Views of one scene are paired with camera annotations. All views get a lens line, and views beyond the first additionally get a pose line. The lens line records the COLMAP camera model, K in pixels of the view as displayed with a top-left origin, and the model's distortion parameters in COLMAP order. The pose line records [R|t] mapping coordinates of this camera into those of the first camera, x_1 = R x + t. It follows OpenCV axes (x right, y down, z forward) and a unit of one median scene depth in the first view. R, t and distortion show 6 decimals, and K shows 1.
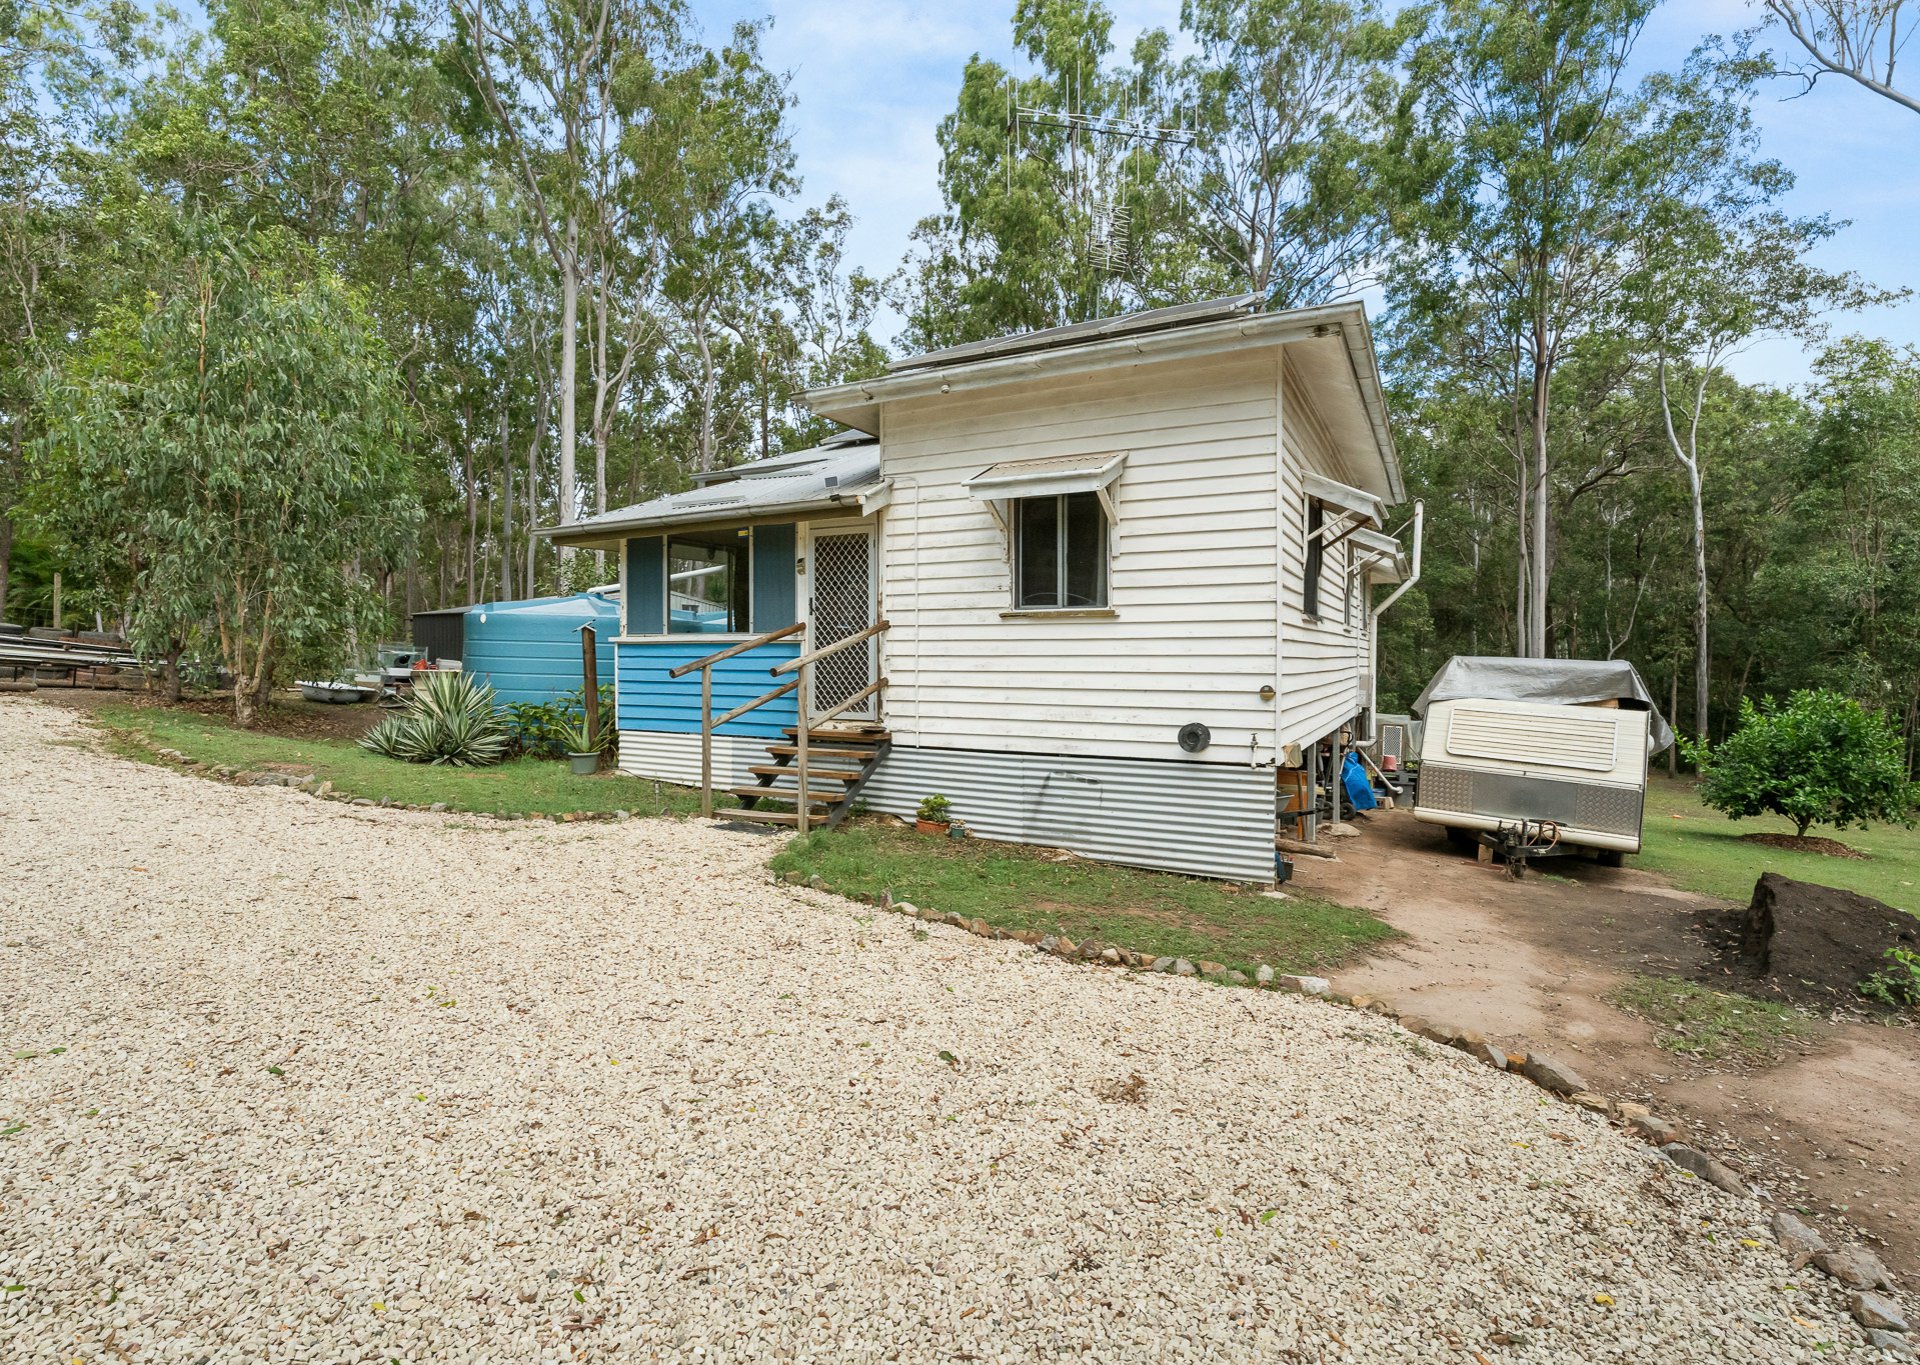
lens RADIAL K [[922.5, 0, 959.0], [0, 922.5, 661.8], [0, 0, 1]] dist [0.001619, 0.001194]
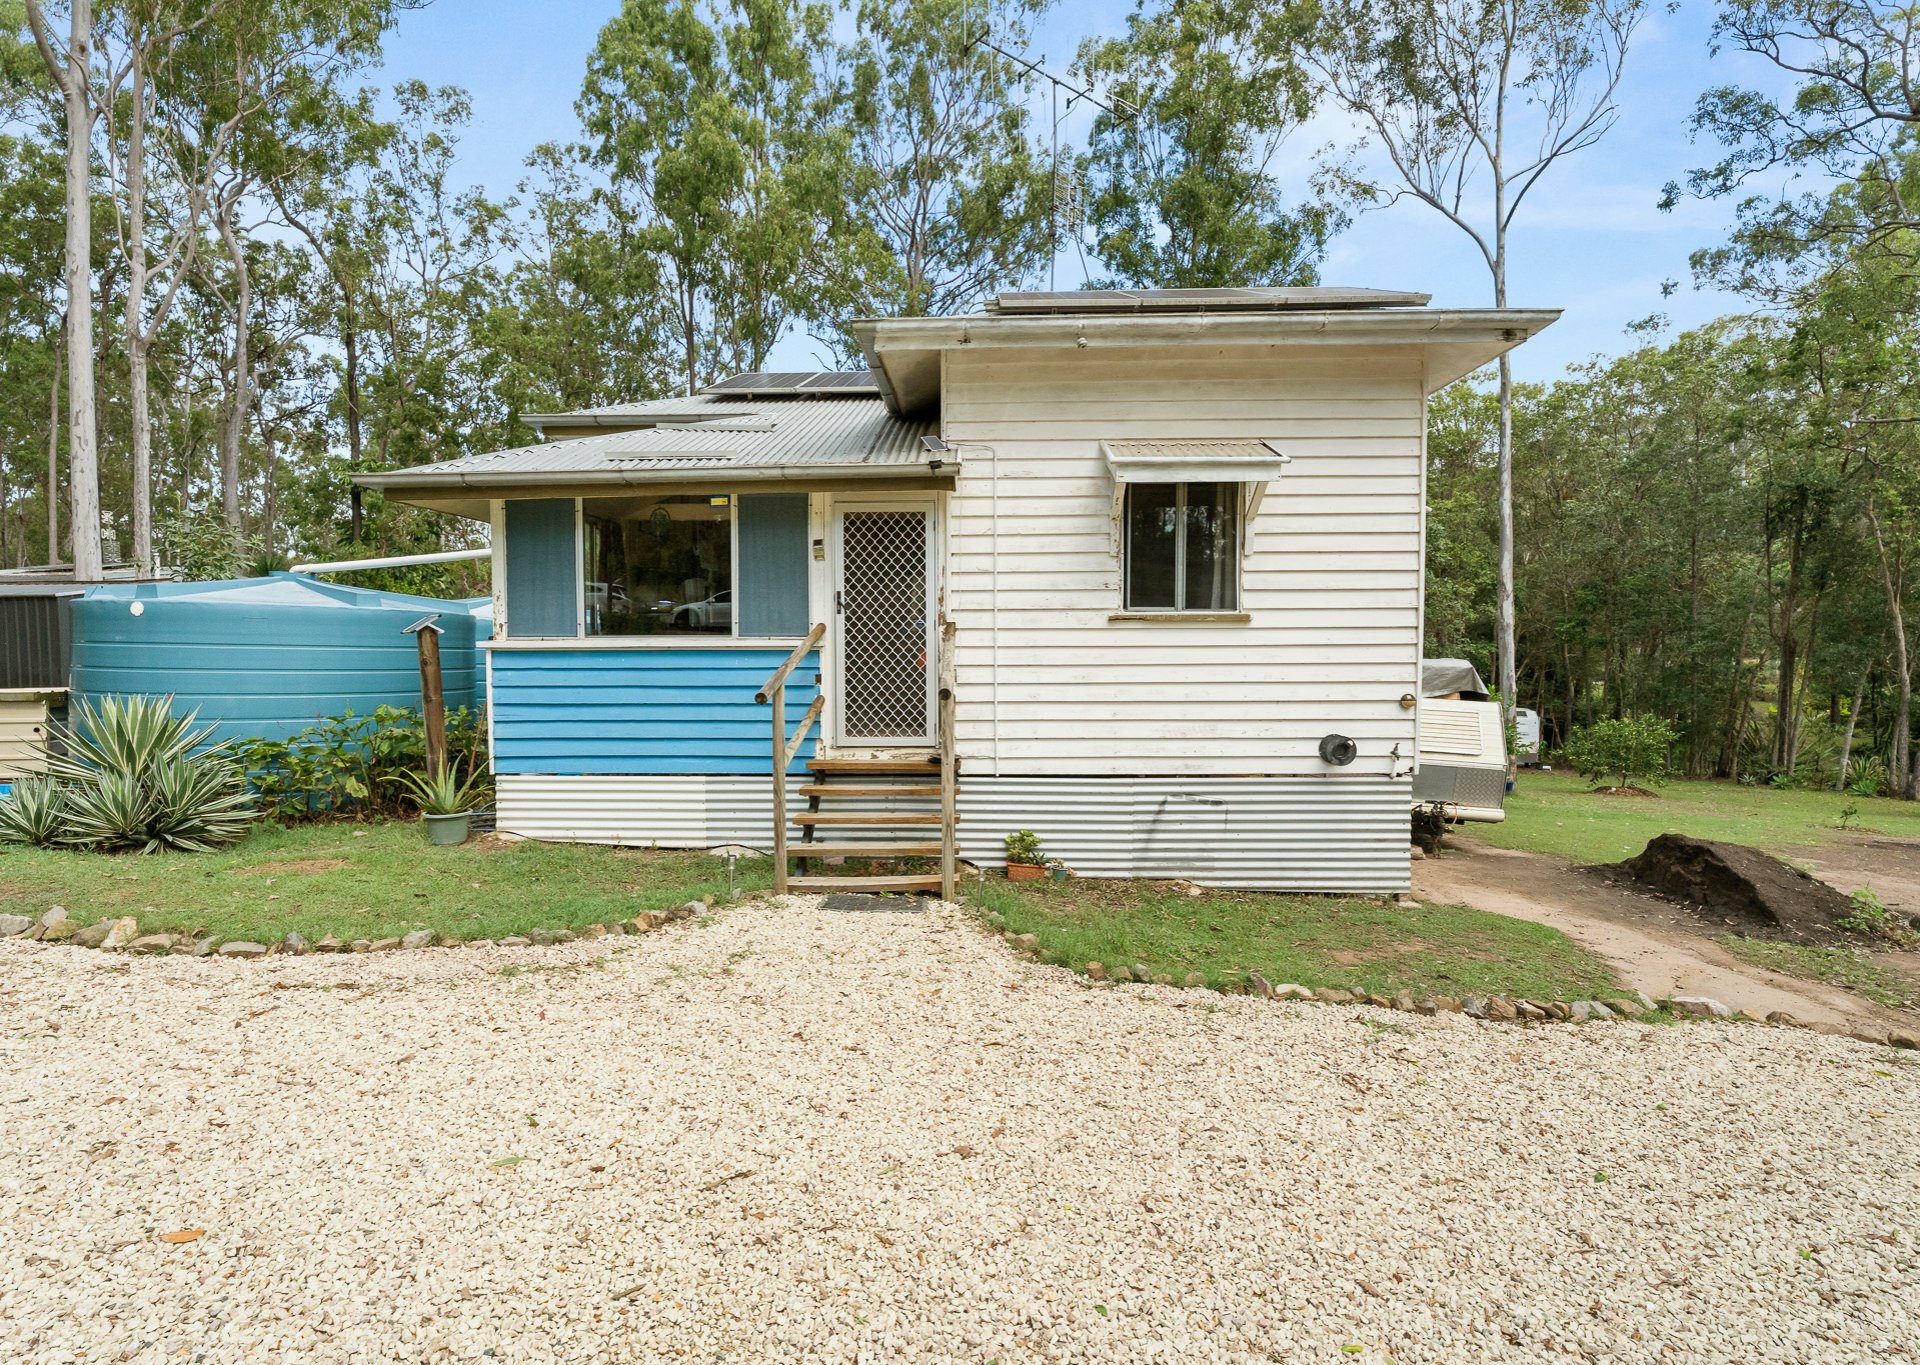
lens RADIAL K [[913.6, 0, 960.0], [0, 913.6, 682.5], [0, 0, 1]] dist [0.003278, 0.000120]
pose [[0.896485, -0.022298, 0.442513, -0.455516], [0.008414, 0.999410, 0.033313, -0.019761], [-0.442995, -0.026141, 0.896143, 0.295379]]
